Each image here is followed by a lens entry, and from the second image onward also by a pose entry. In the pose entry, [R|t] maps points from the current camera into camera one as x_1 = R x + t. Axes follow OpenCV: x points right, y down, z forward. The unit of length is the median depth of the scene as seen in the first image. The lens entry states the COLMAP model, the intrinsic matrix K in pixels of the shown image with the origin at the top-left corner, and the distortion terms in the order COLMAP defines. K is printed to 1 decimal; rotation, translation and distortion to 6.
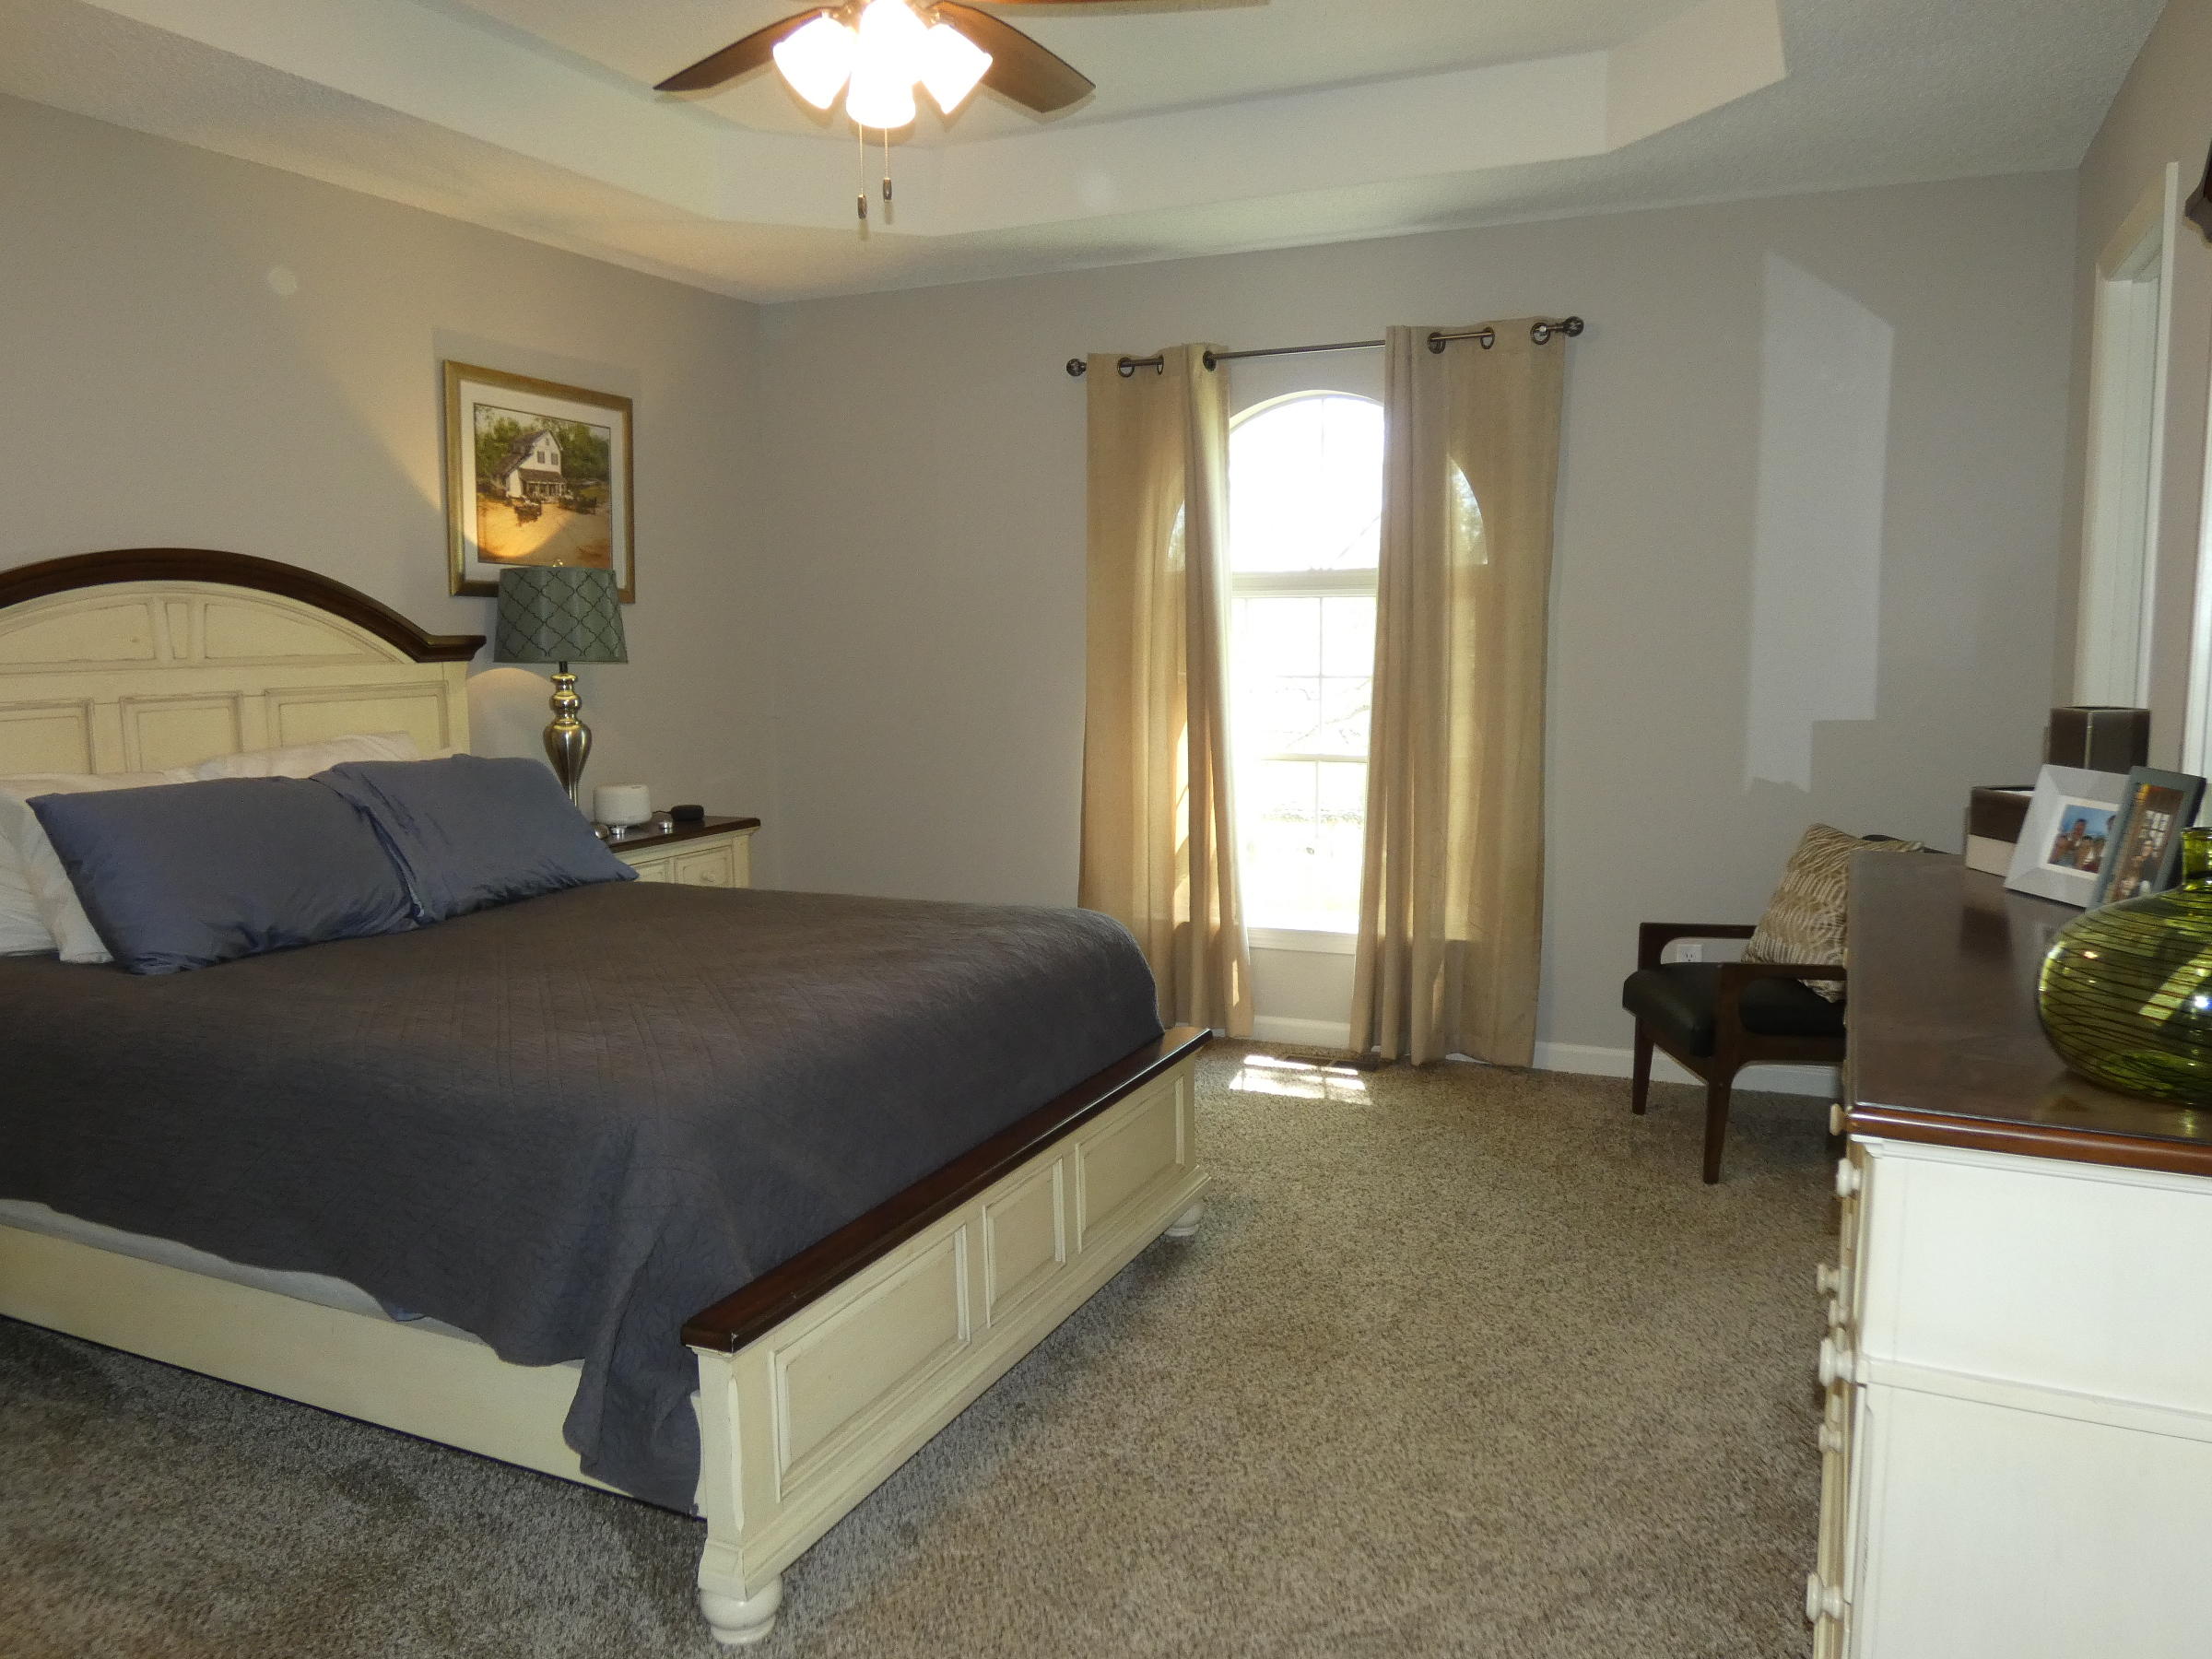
lens RADIAL K [[1618.9, 0, 1105.1], [0, 1618.9, 837.3], [0, 0, 1]] dist [-0.002671, -0.016592]
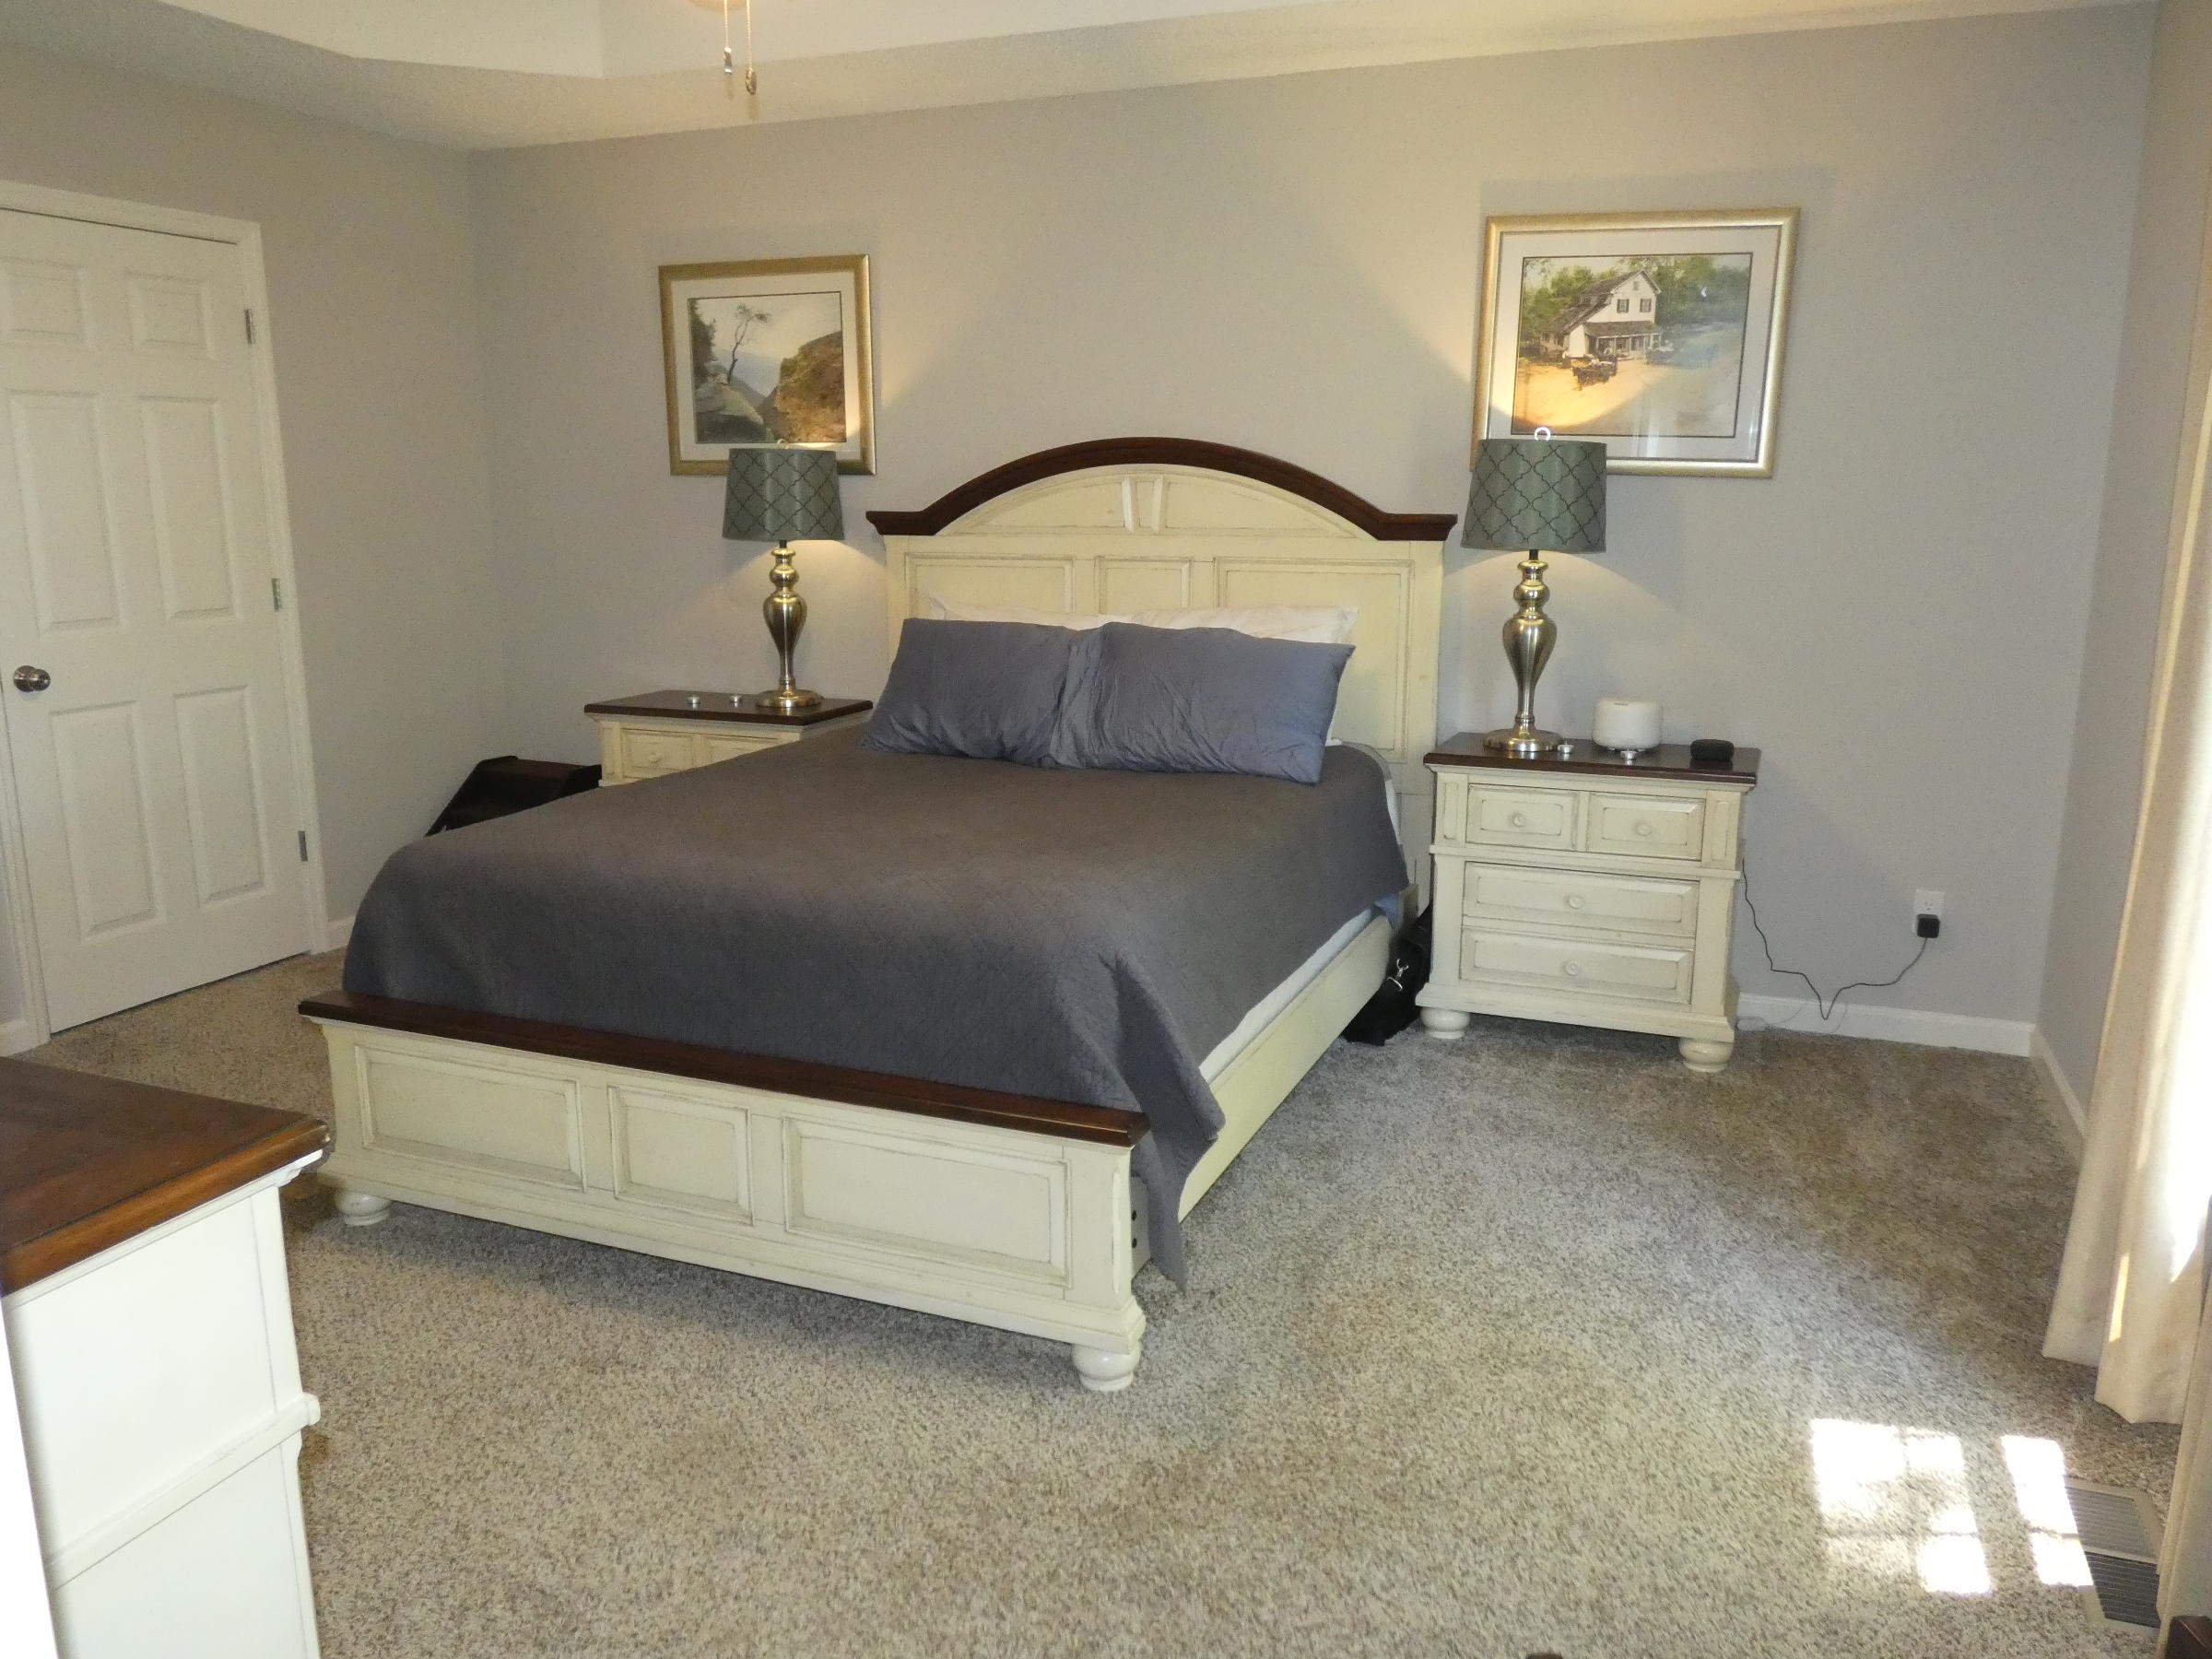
lens RADIAL K [[1618.9, 0, 1109.0], [0, 1618.9, 818.9], [0, 0, 1]] dist [-0.002671, -0.016592]
pose [[0.058490, 0.209545, -0.976048, 0.538622], [-0.133361, 0.970599, 0.200383, -0.110233], [0.989340, 0.118446, 0.084716, 0.711562]]
